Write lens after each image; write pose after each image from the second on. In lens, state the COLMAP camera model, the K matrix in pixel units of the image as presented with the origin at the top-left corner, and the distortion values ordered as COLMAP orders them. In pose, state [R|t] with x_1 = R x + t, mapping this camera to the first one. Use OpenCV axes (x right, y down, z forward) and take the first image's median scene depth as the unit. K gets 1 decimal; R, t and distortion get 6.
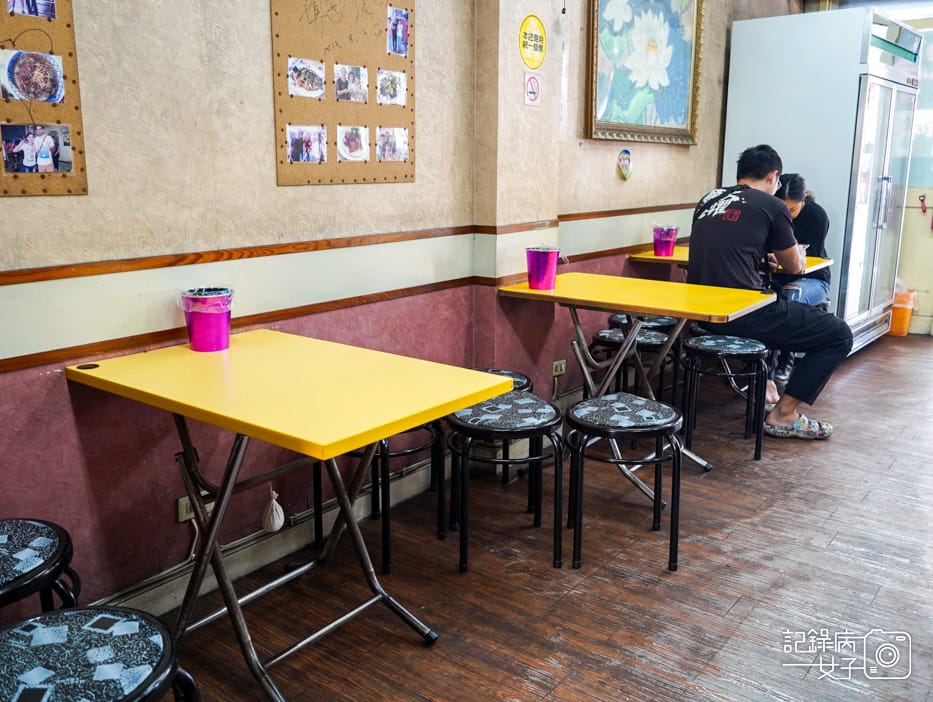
lens RADIAL K [[827.0, 0, 466.5], [0, 827.0, 351.0], [0, 0, 1]] dist [-0.007304, 0.000811]
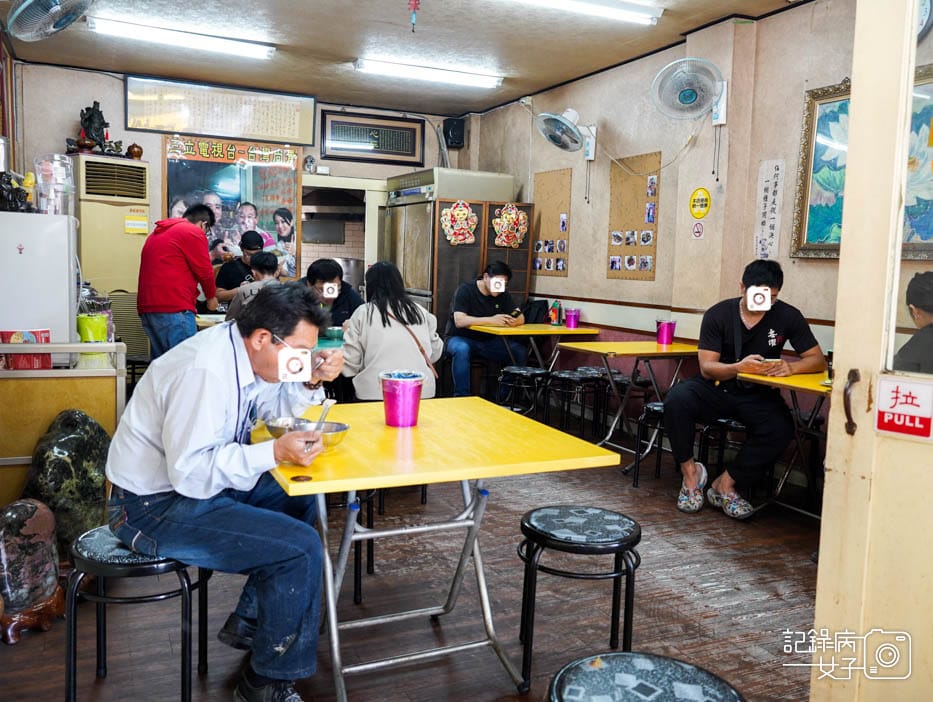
lens RADIAL K [[827.0, 0, 466.5], [0, 827.0, 351.0], [0, 0, 1]] dist [-0.007304, 0.000811]
pose [[-0.463567, 0.074874, -0.882893, 2.165454], [-0.232915, 0.951085, 0.202950, -0.378551], [0.854901, 0.299720, -0.423452, 1.664259]]
